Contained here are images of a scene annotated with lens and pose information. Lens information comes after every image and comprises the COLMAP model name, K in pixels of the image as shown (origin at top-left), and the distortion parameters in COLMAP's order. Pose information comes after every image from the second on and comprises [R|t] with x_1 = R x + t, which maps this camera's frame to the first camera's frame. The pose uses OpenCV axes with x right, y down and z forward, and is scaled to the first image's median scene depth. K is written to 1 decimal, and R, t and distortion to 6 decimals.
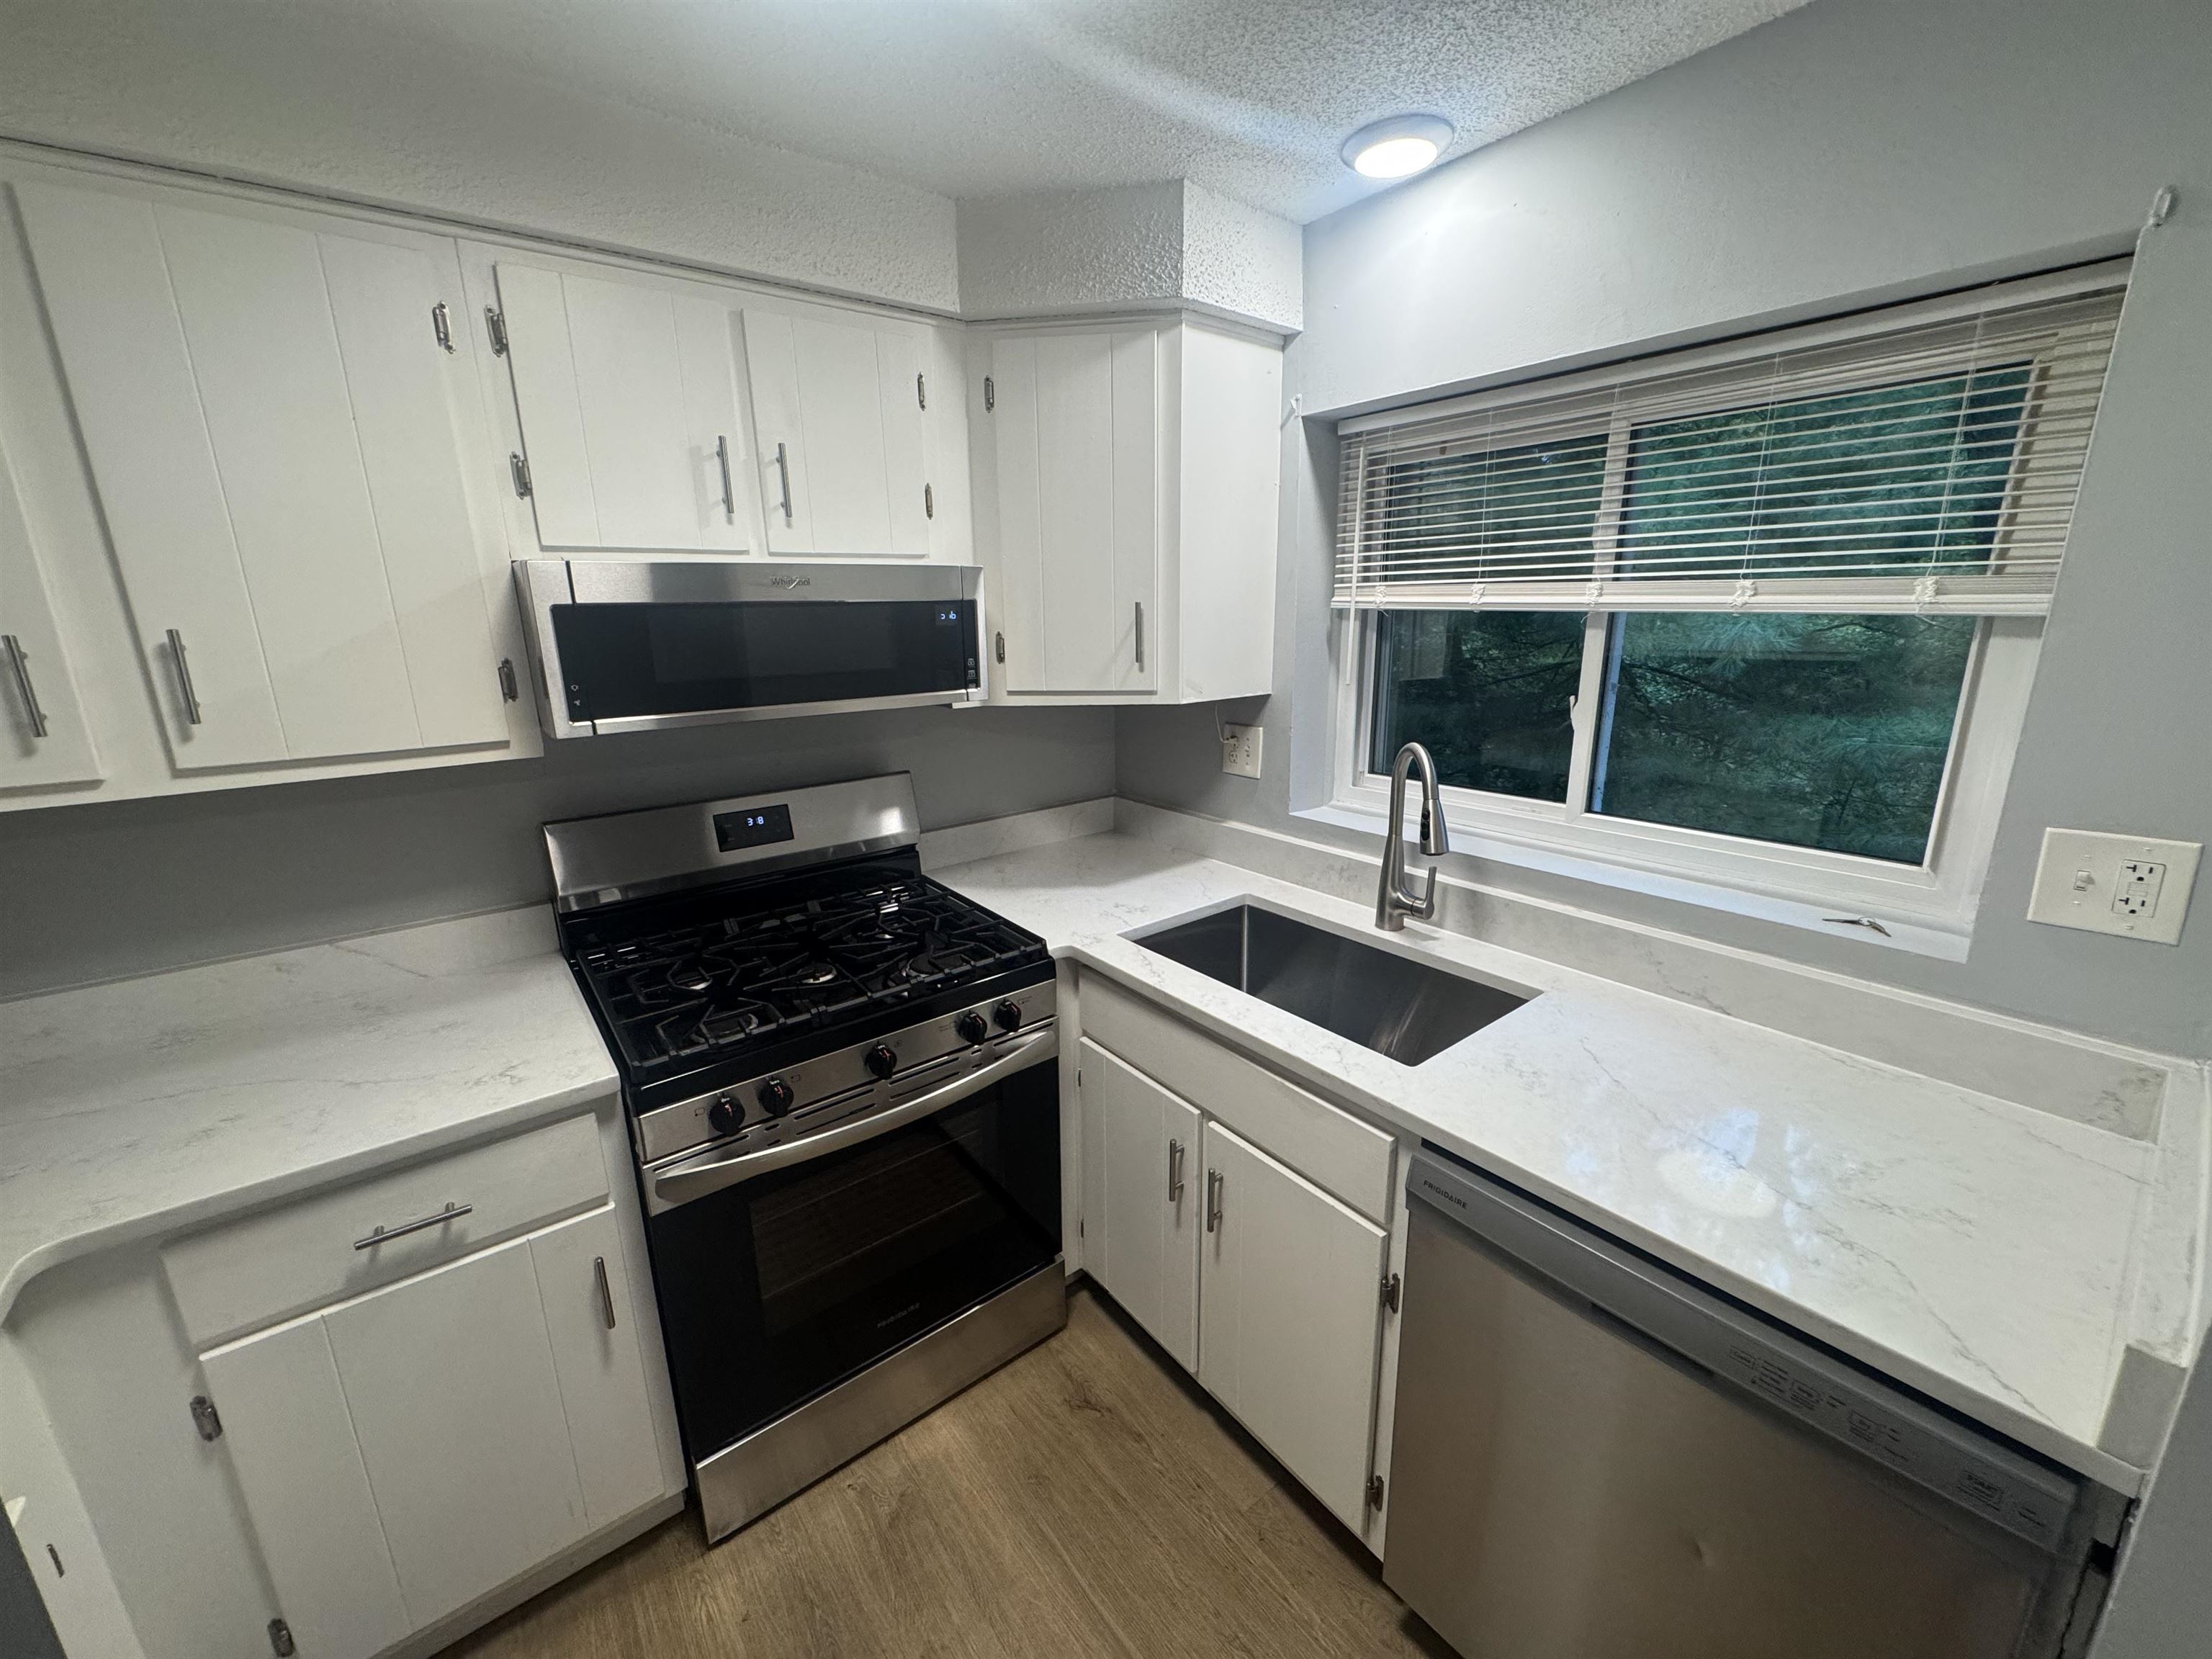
lens RADIAL K [[878.0, 0, 1106.0], [0, 878.0, 829.5], [0, 0, 1]] dist [-0.002576, 0.000301]
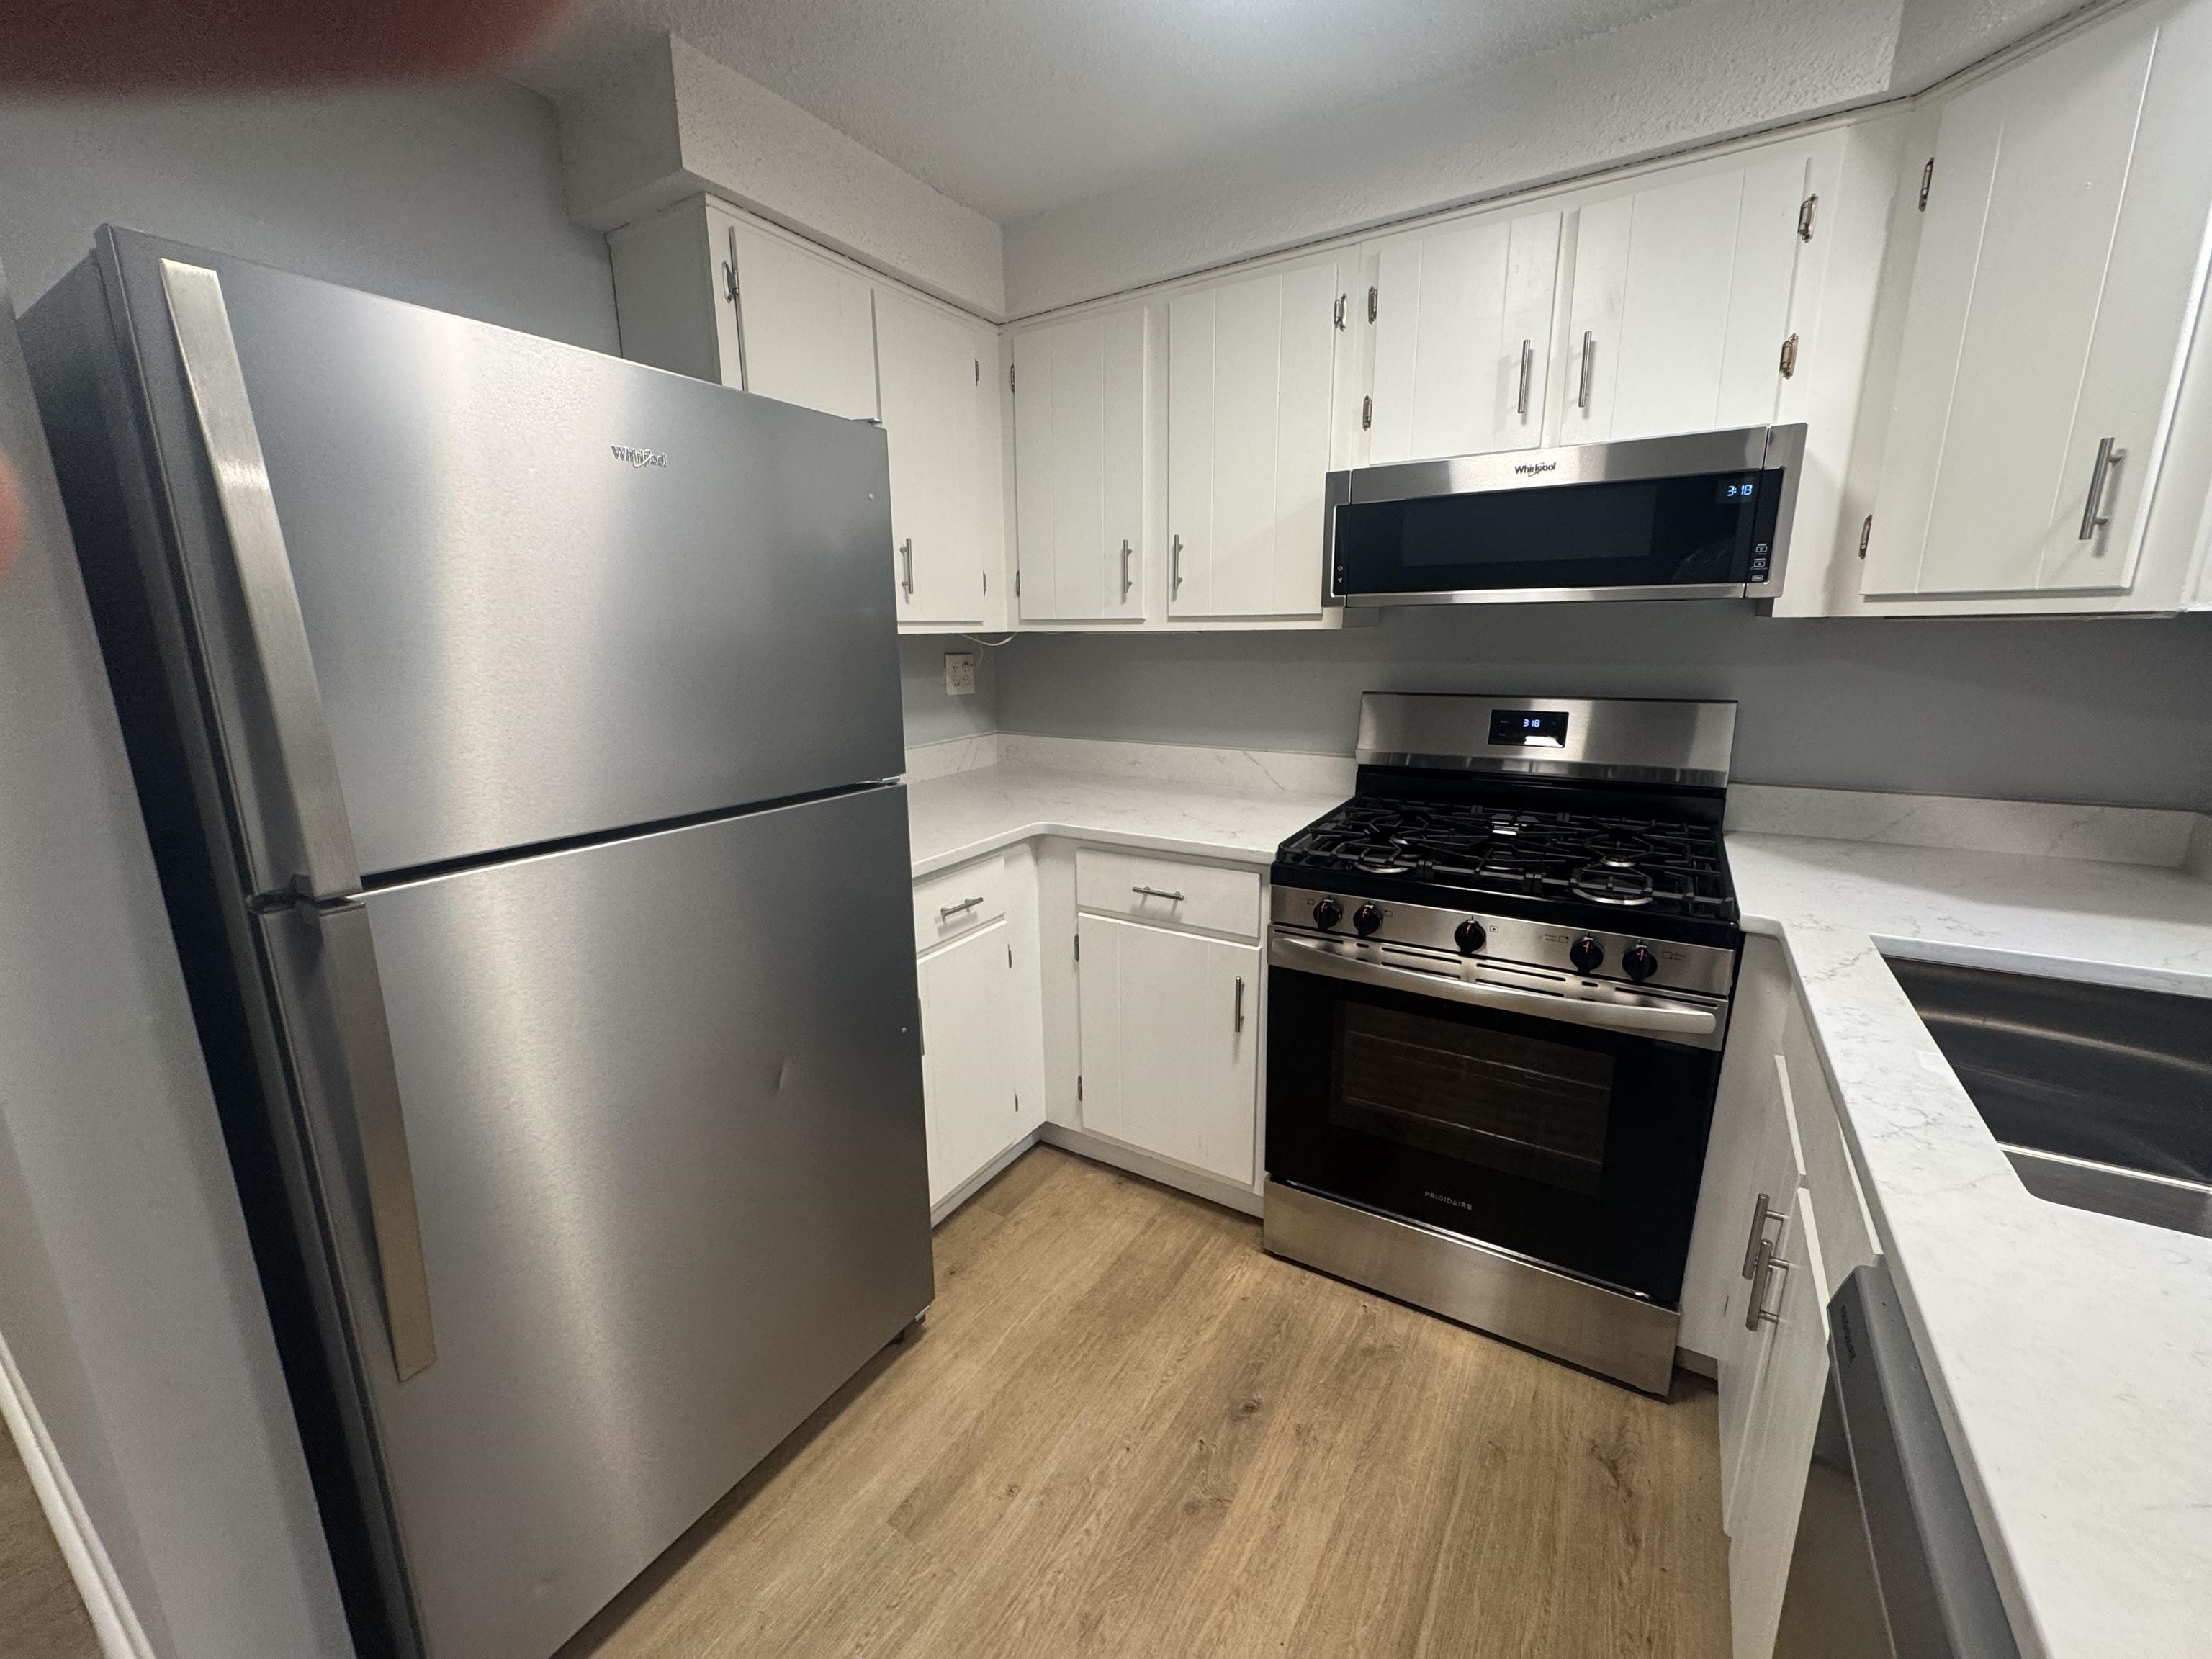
lens RADIAL K [[878.0, 0, 1106.0], [0, 878.0, 829.5], [0, 0, 1]] dist [-0.002576, 0.000301]
pose [[0.342761, 0.224163, -0.912286, 0.446612], [-0.227296, 0.962049, 0.150992, 0.077086], [0.911510, 0.155605, 0.380704, 0.183480]]
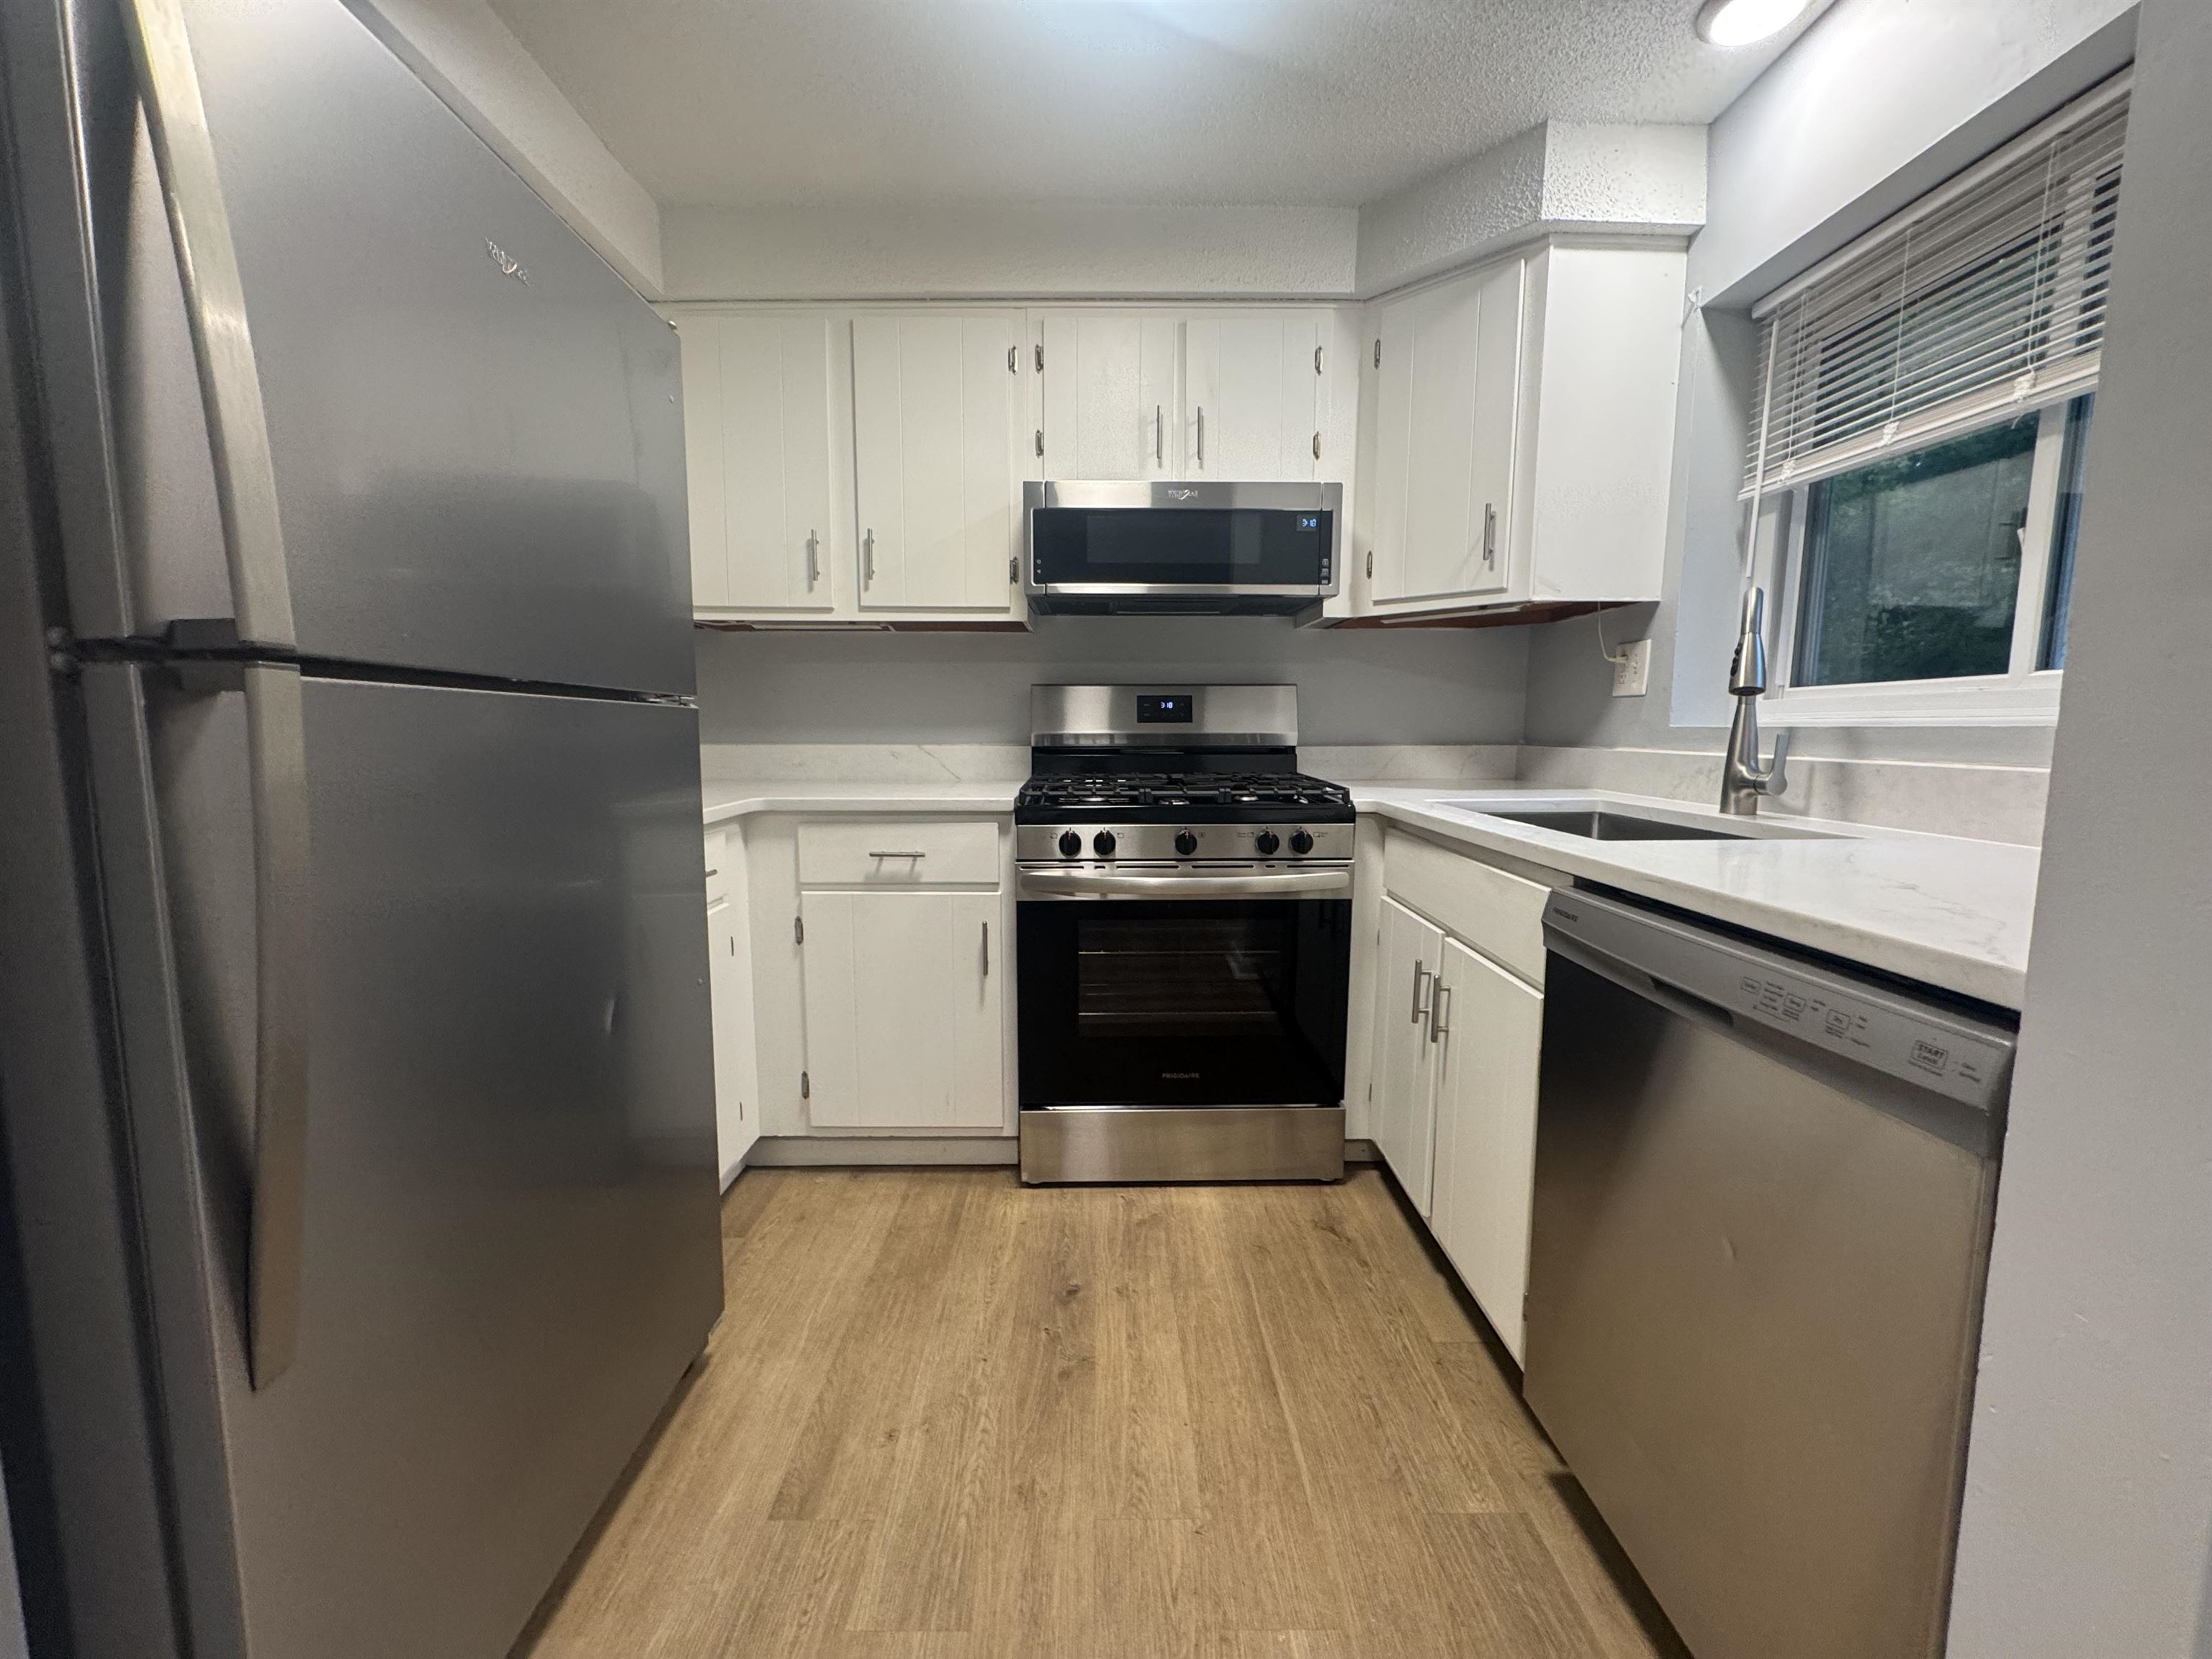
lens RADIAL K [[878.0, 0, 1106.0], [0, 878.0, 829.5], [0, 0, 1]] dist [-0.002576, 0.000301]
pose [[0.794744, 0.088227, -0.600498, 0.373929], [-0.165780, 0.983312, -0.074934, 0.320307], [0.583865, 0.159104, 0.796107, -0.083282]]
